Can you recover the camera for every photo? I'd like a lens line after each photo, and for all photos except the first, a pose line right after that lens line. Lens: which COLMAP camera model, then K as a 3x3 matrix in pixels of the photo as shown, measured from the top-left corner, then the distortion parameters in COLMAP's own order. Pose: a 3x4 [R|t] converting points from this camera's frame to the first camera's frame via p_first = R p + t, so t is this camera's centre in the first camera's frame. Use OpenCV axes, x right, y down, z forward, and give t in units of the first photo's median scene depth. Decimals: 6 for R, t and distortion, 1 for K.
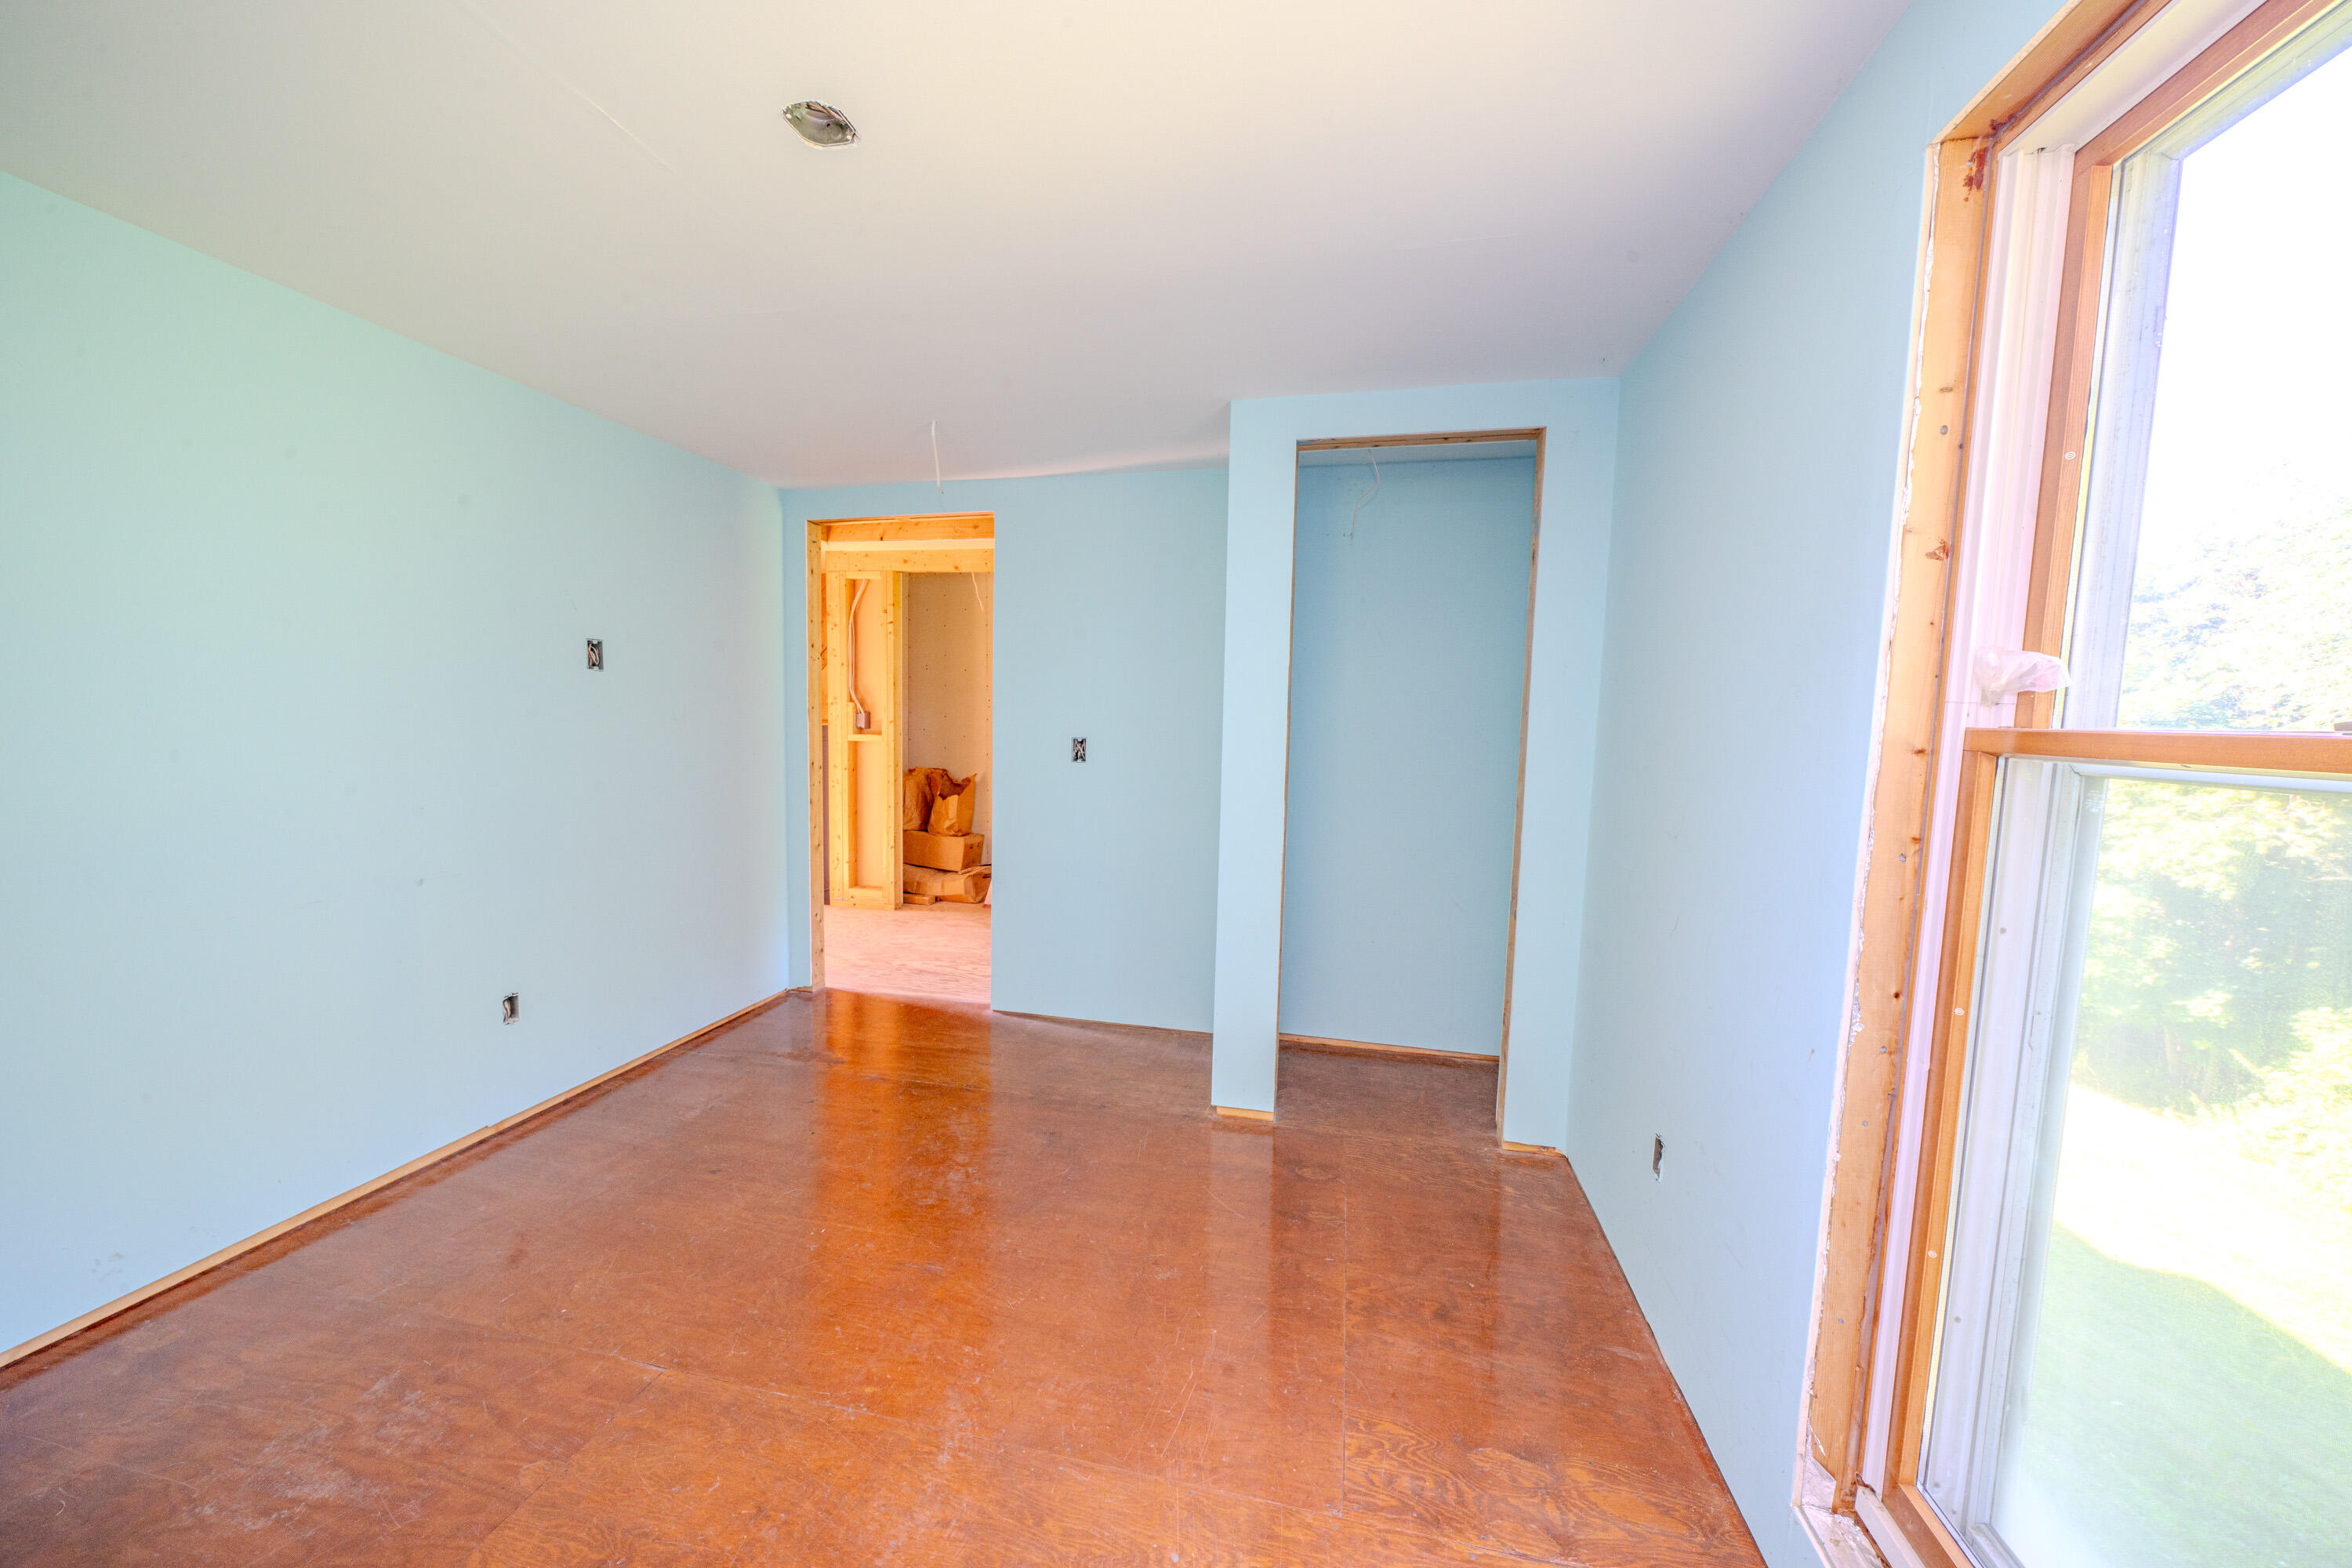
lens RADIAL K [[804.7, 0, 1177.8], [0, 804.7, 782.0], [0, 0, 1]] dist [-0.010117, 0.000572]
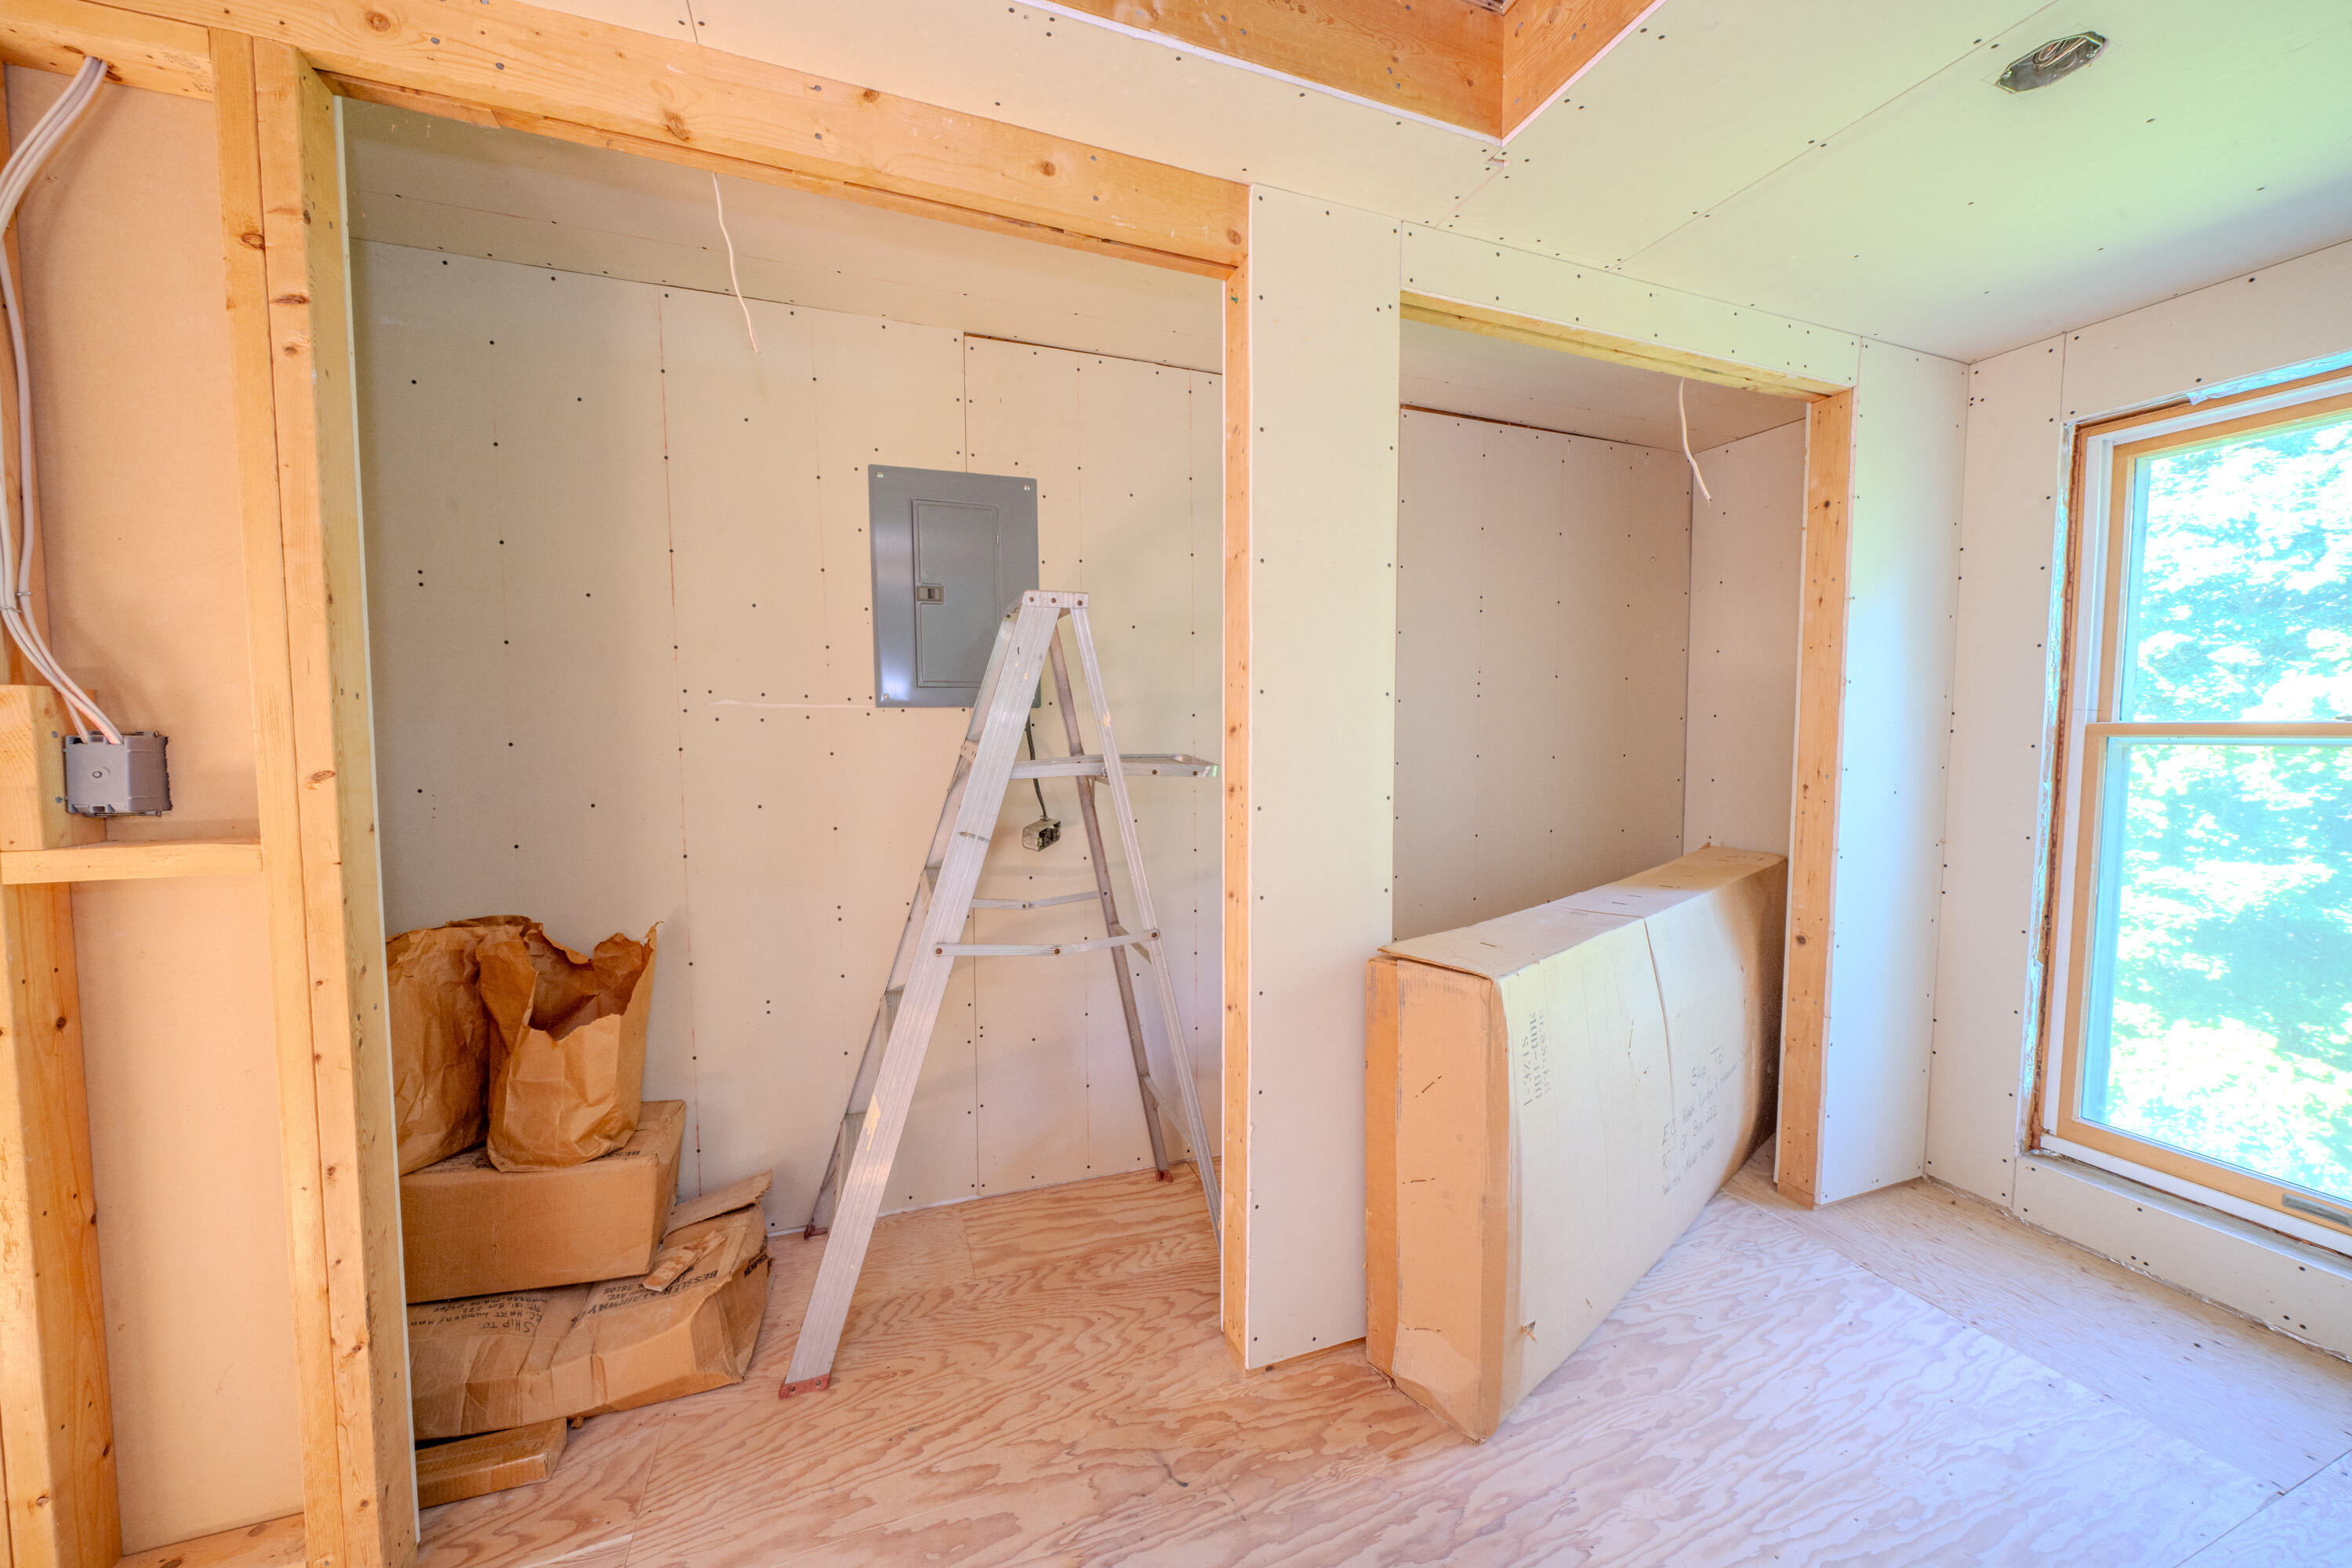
lens RADIAL K [[804.7, 0, 1168.3], [0, 804.7, 795.2], [0, 0, 1]] dist [-0.010117, 0.000572]
pose [[0.851255, -0.052136, 0.522155, -0.253748], [0.062039, 0.998073, -0.001485, -0.051297], [-0.521071, 0.033658, 0.852849, 0.648845]]
